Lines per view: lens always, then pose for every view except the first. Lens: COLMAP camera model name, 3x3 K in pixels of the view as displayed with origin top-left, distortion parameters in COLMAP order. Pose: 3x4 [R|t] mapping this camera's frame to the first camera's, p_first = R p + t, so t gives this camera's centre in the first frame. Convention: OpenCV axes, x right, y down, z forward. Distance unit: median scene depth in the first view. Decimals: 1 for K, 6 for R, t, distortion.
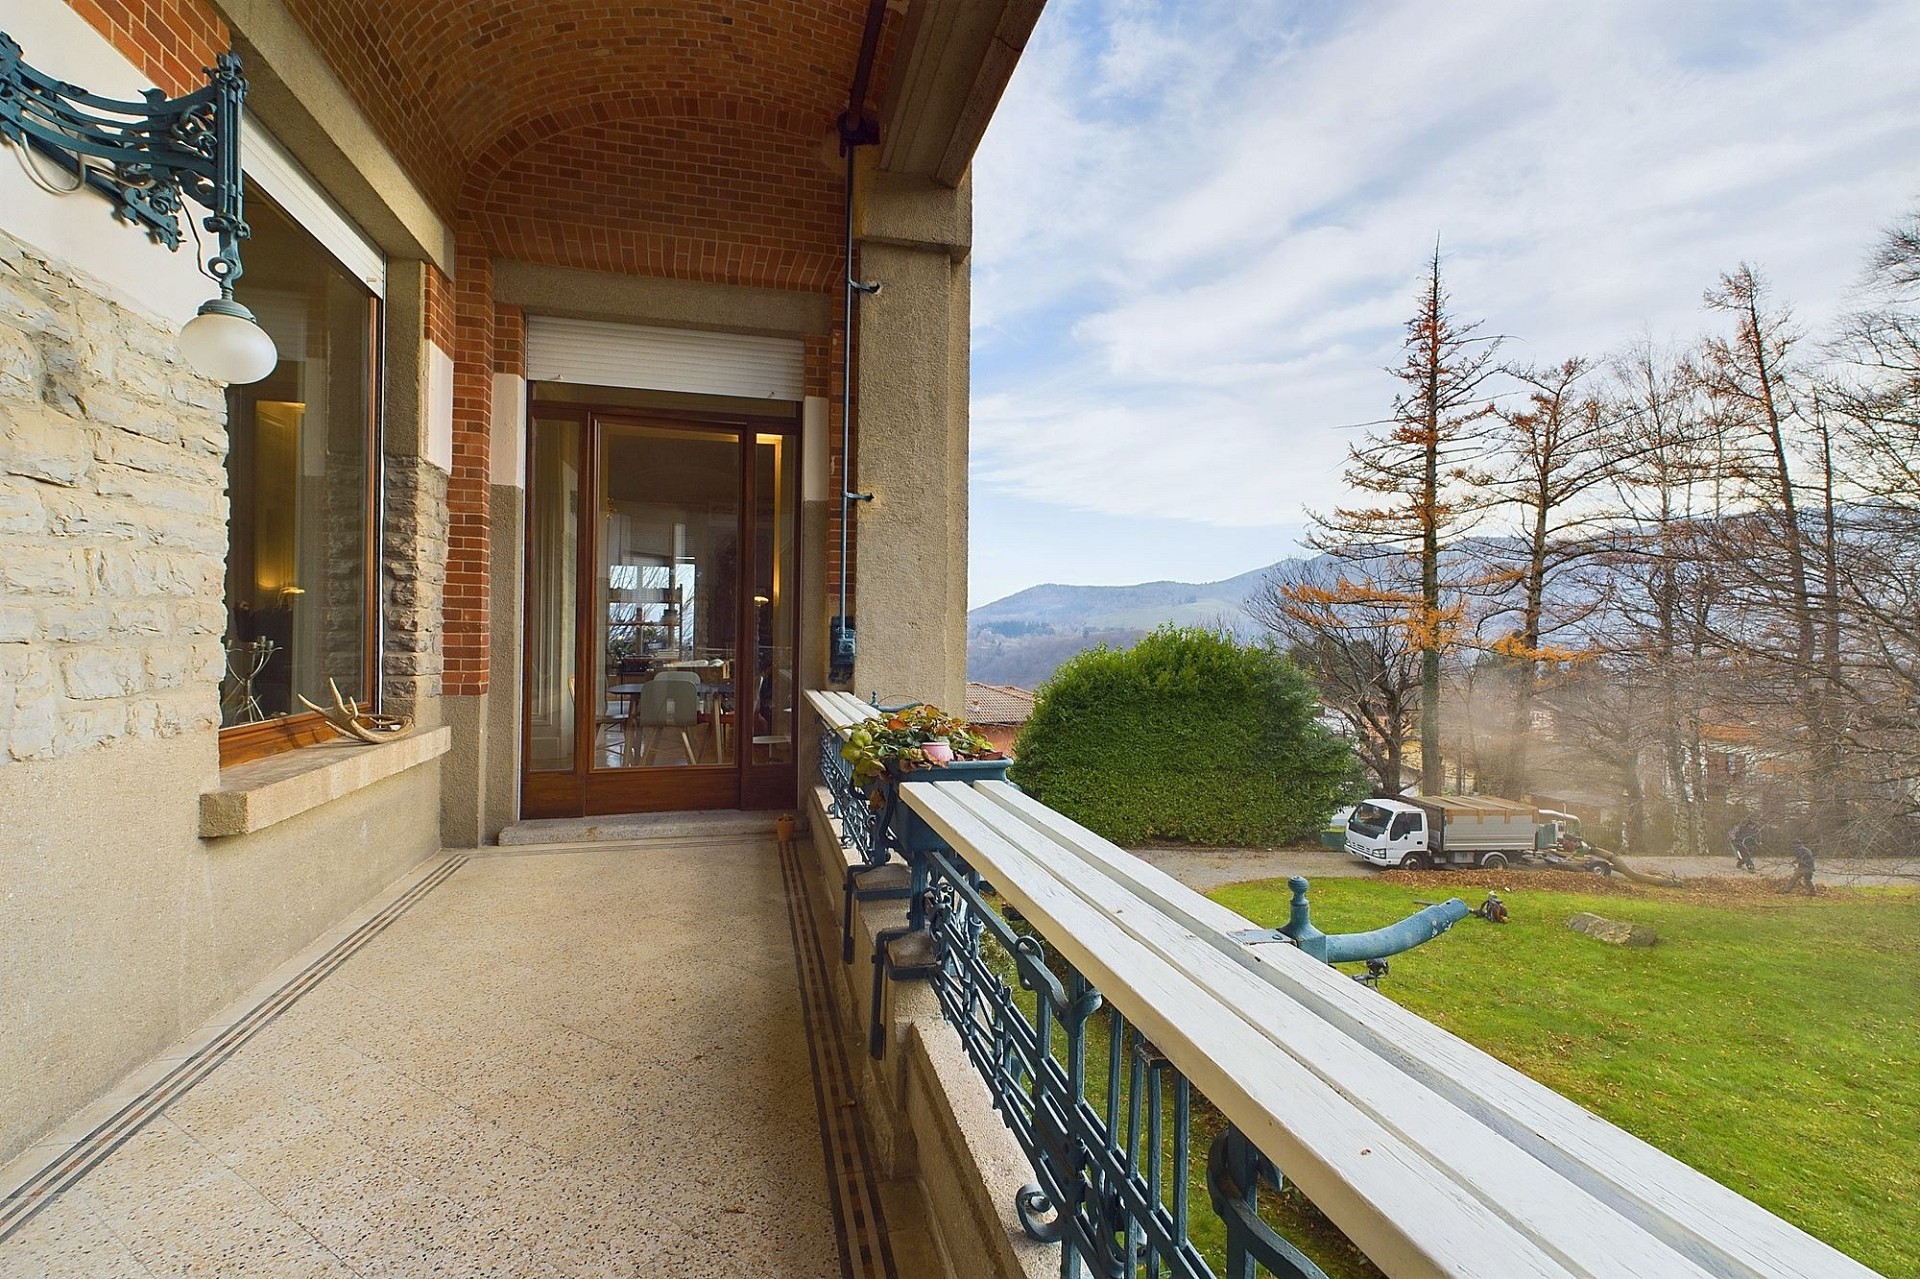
lens RADIAL K [[836.7, 0, 963.3], [0, 836.7, 643.4], [0, 0, 1]] dist [0.001281, 0.000531]
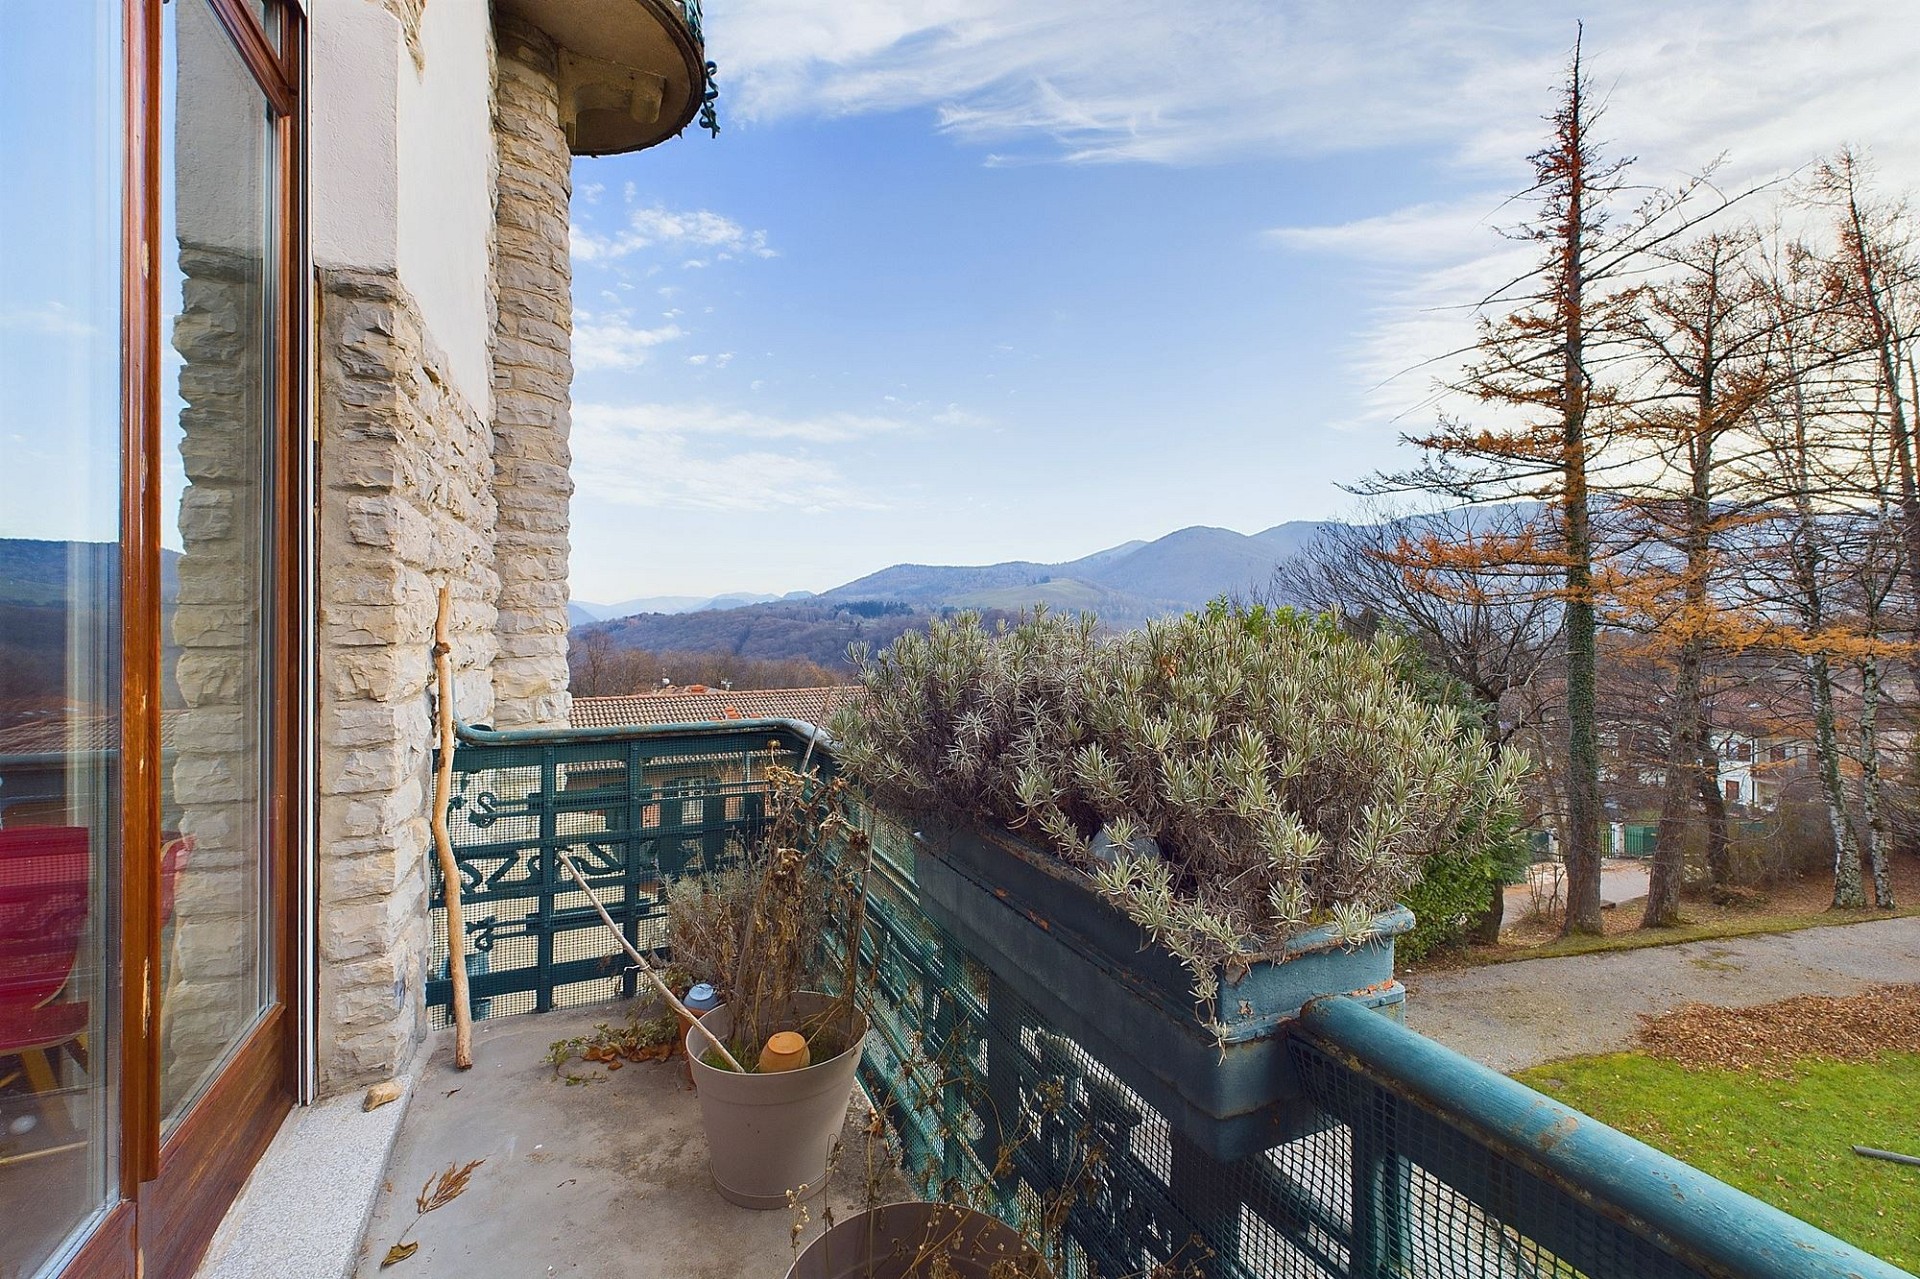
lens RADIAL K [[836.7, 0, 957.1], [0, 836.7, 626.0], [0, 0, 1]] dist [0.001281, 0.000531]
pose [[0.986811, -0.011480, 0.161470, -0.045081], [0.011062, 0.999933, 0.003485, -0.009806], [-0.161499, -0.001653, 0.986871, 0.407303]]
